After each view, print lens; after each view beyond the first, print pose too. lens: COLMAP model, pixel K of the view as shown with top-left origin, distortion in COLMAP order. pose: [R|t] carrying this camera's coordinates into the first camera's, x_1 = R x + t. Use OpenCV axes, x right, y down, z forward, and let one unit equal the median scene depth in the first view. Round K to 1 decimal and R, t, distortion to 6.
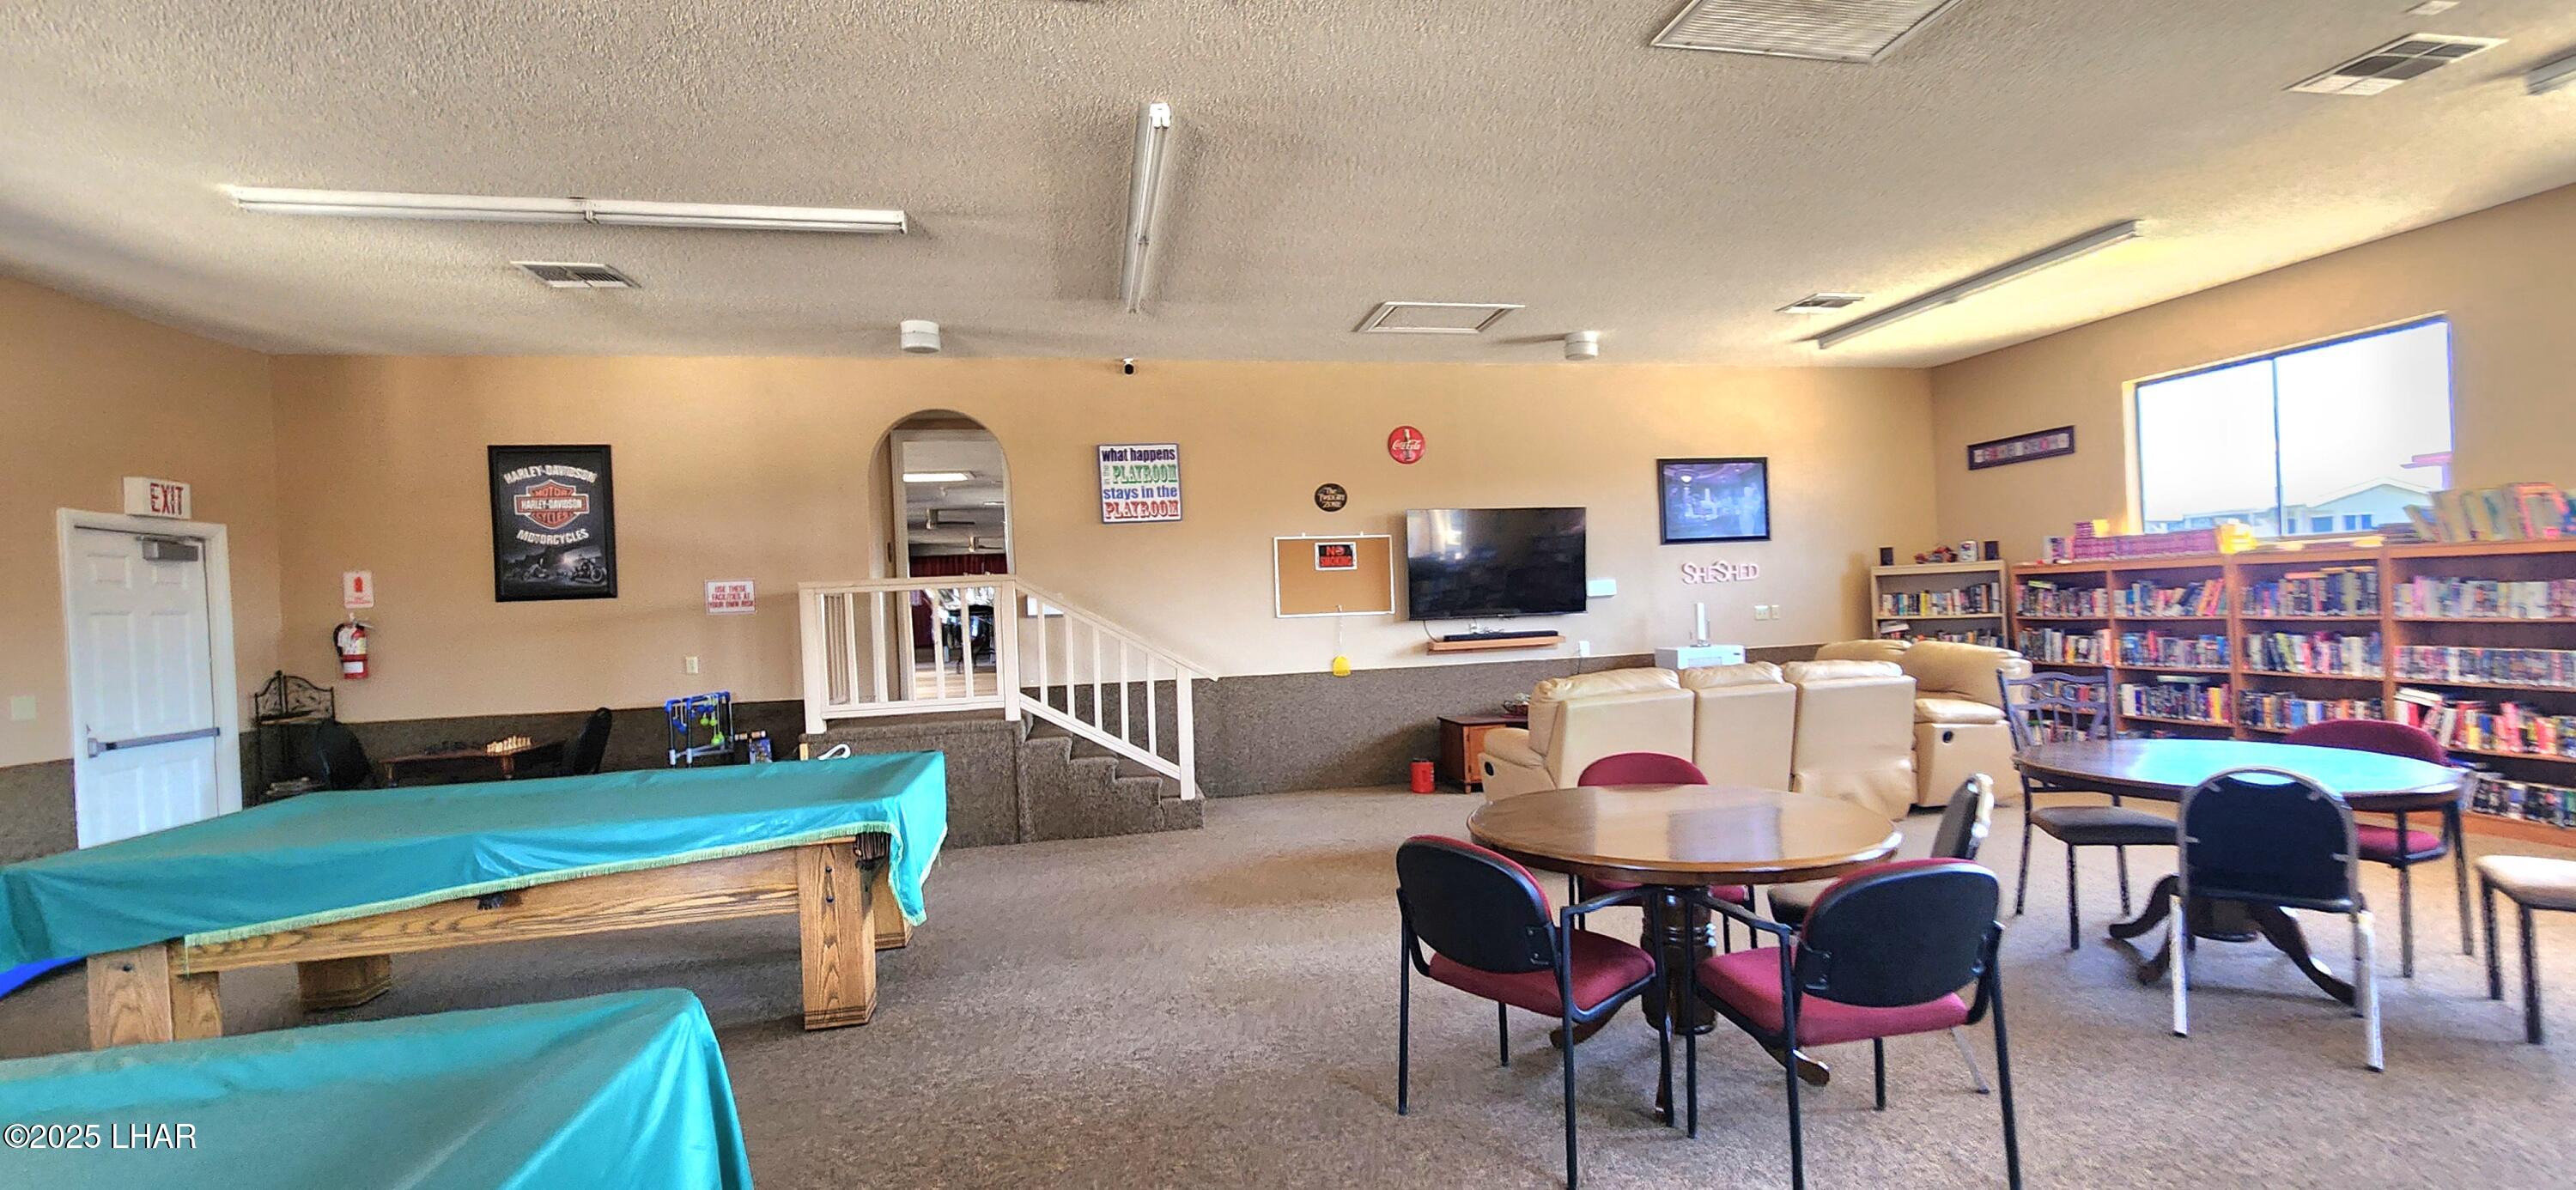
lens RADIAL K [[1032.0, 0, 1288.3], [0, 1032.0, 599.1], [0, 0, 1]] dist [0.000854, 0.000088]
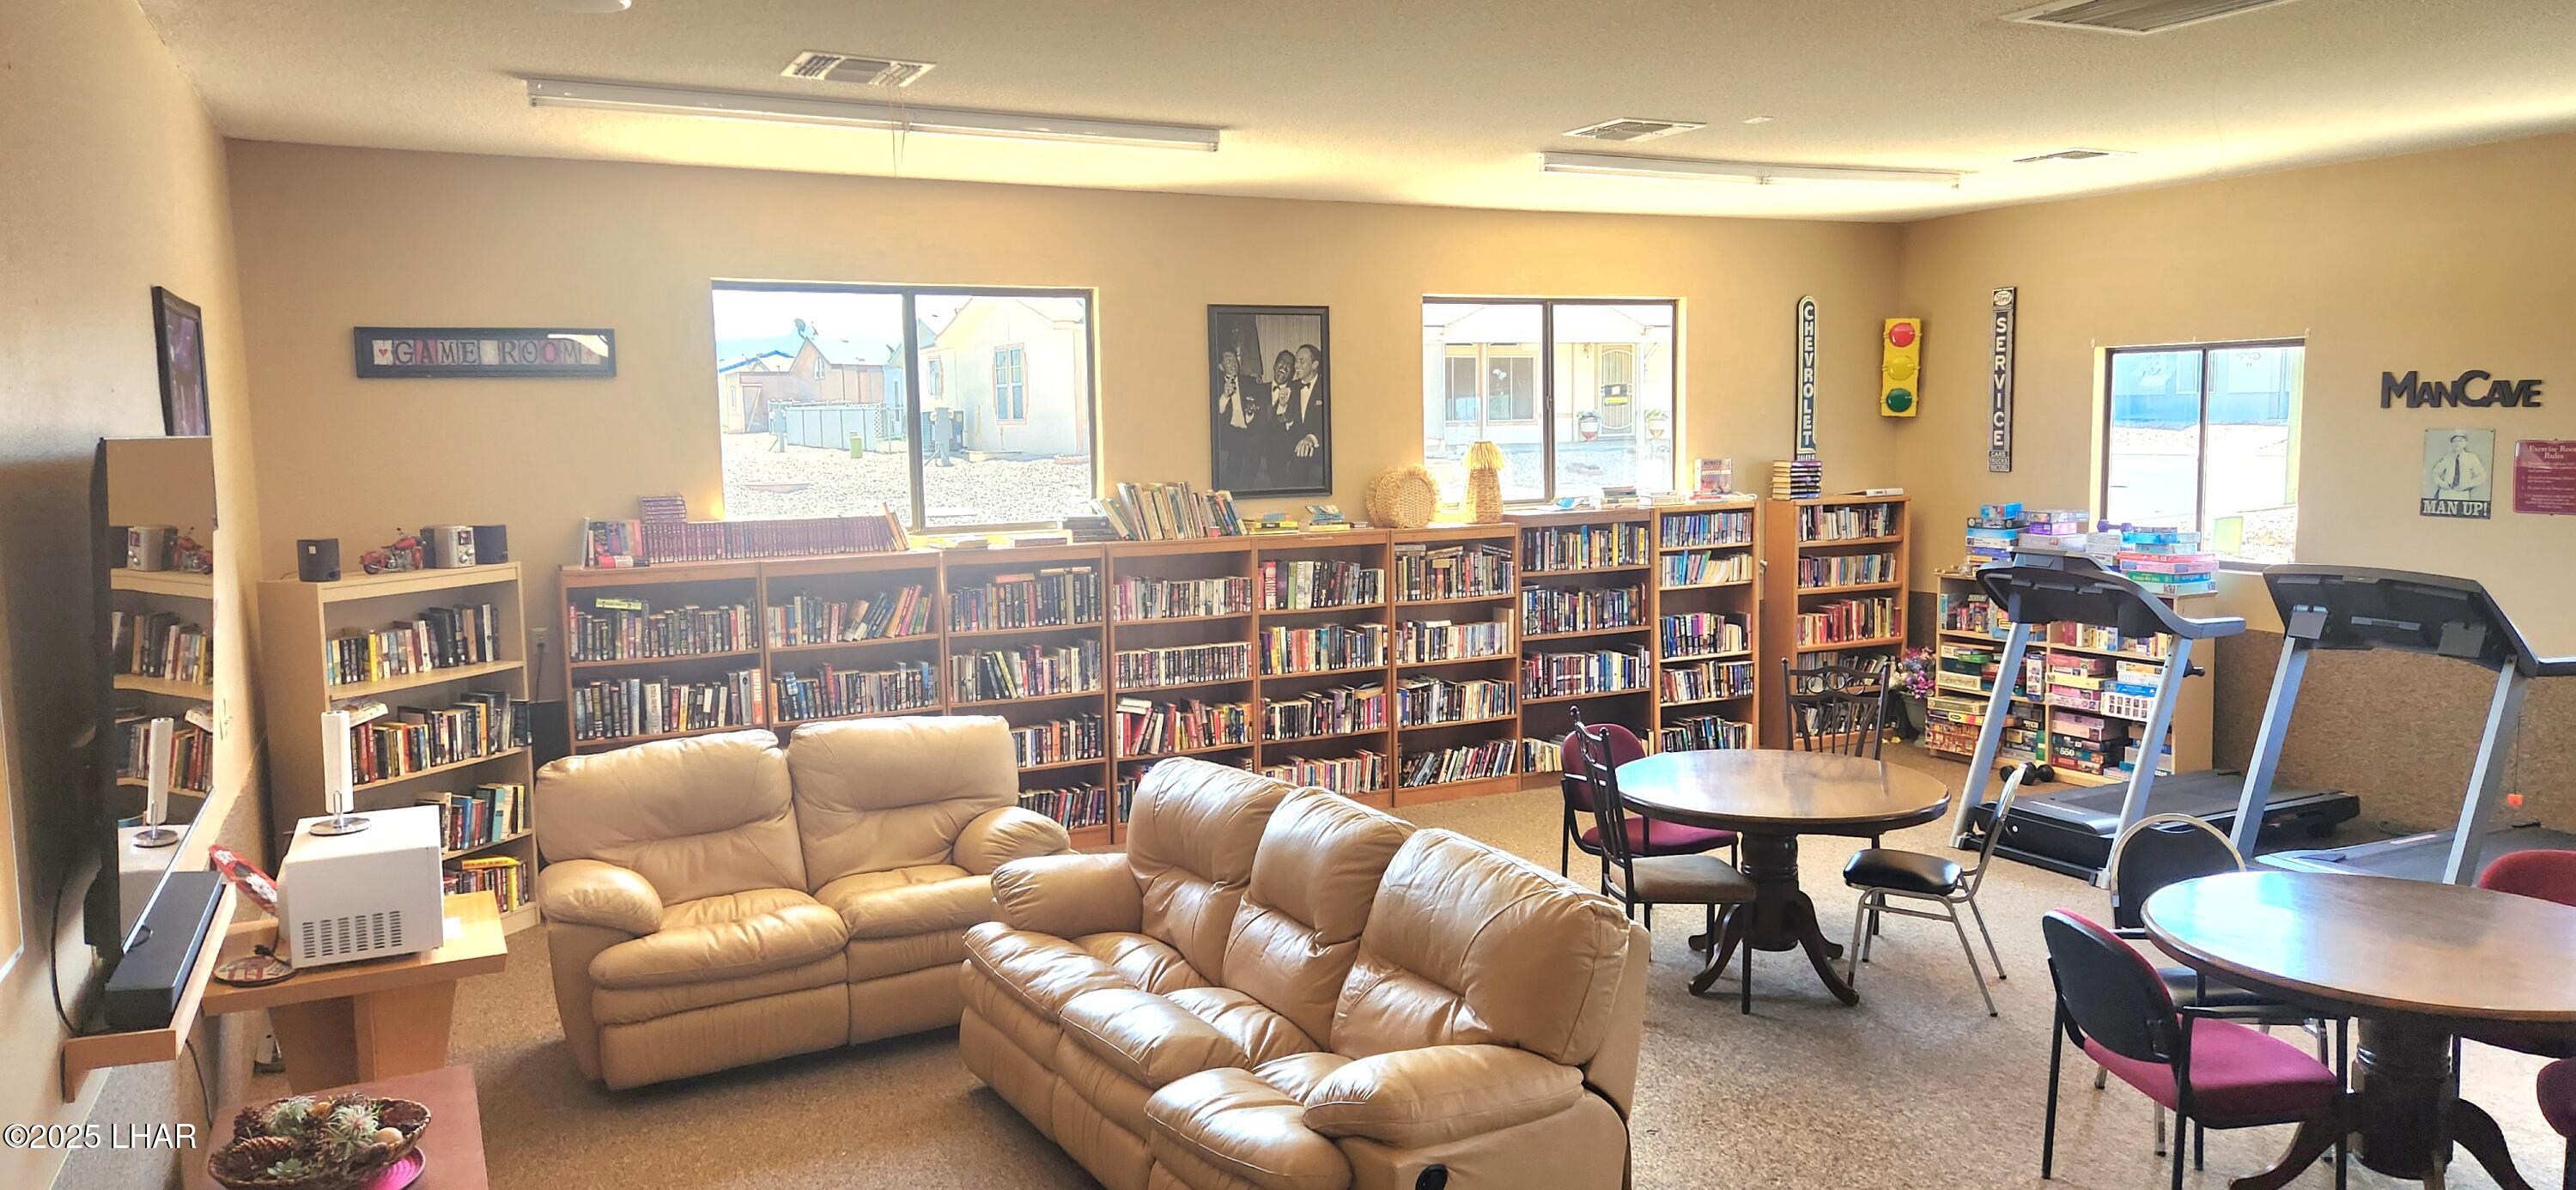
lens RADIAL K [[1630.9, 0, 1284.6], [0, 1630.9, 594.6], [0, 0, 1]] dist [-0.001656, -0.000289]
pose [[-0.287282, -0.062370, 0.955813, -0.313818], [0.022051, 0.997183, 0.071697, -0.098202], [-0.957592, 0.041674, -0.285097, 1.164095]]
